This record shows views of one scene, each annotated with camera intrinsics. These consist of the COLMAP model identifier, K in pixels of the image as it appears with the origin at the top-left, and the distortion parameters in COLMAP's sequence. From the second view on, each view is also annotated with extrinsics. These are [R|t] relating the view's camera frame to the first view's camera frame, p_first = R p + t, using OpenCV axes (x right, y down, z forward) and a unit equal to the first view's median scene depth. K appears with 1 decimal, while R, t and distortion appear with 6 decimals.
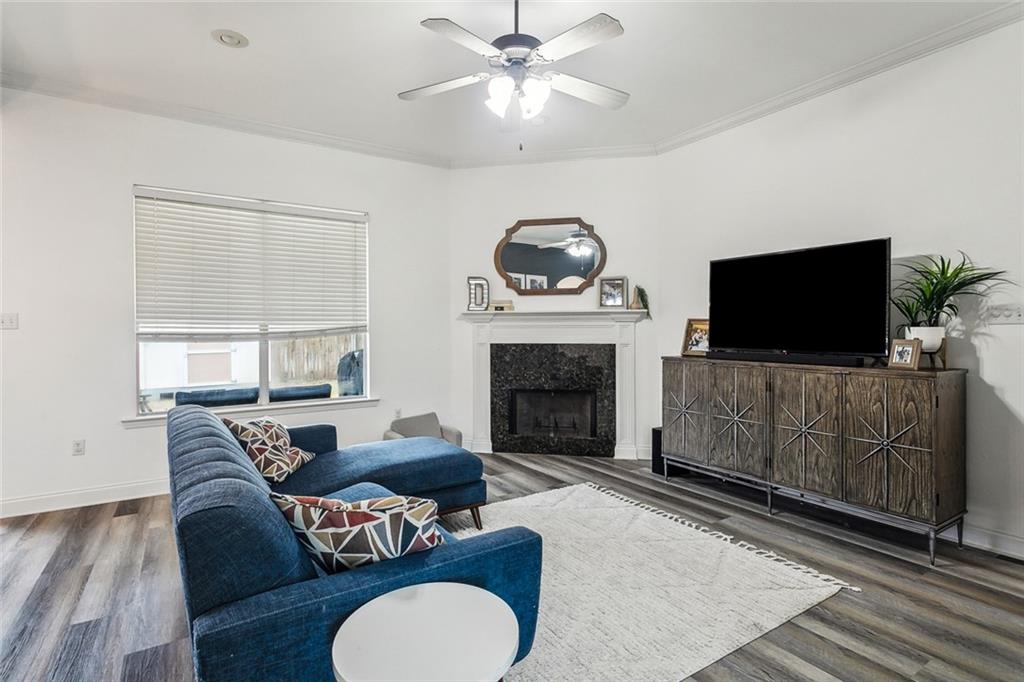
lens RADIAL K [[495.2, 0, 508.3], [0, 495.2, 336.6], [0, 0, 1]] dist [0.002271, -0.000487]
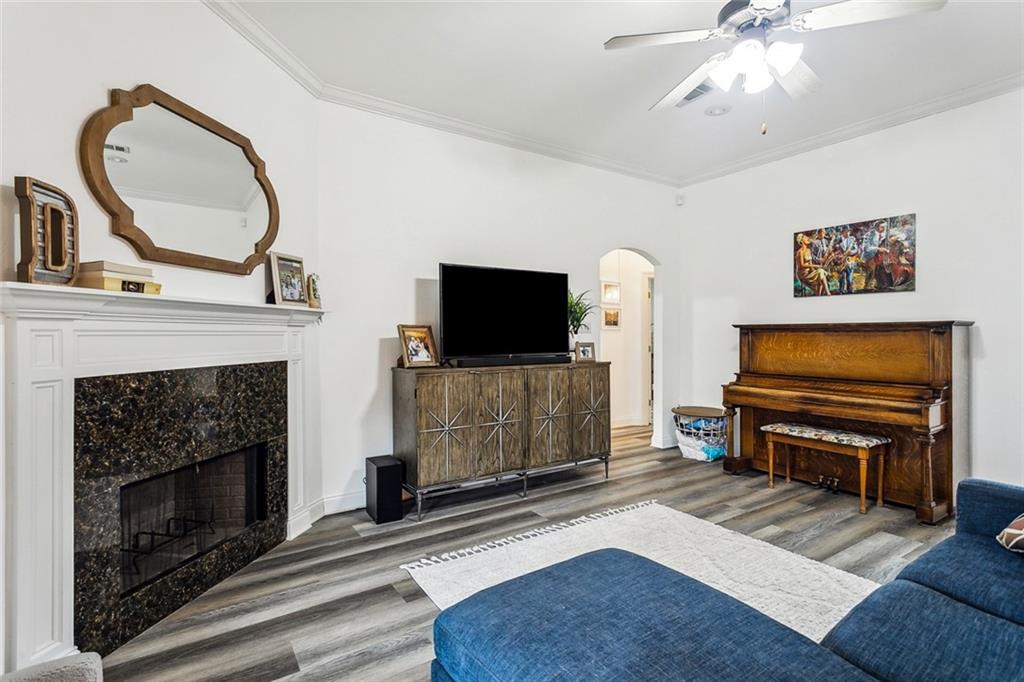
lens RADIAL K [[495.2, 0, 510.0], [0, 495.2, 336.7], [0, 0, 1]] dist [0.002271, -0.000487]
pose [[-0.009129, -0.003316, 0.999953, -0.536965], [0.018849, 0.999816, 0.003488, -0.016159], [-0.999781, 0.018880, -0.009065, 0.906354]]
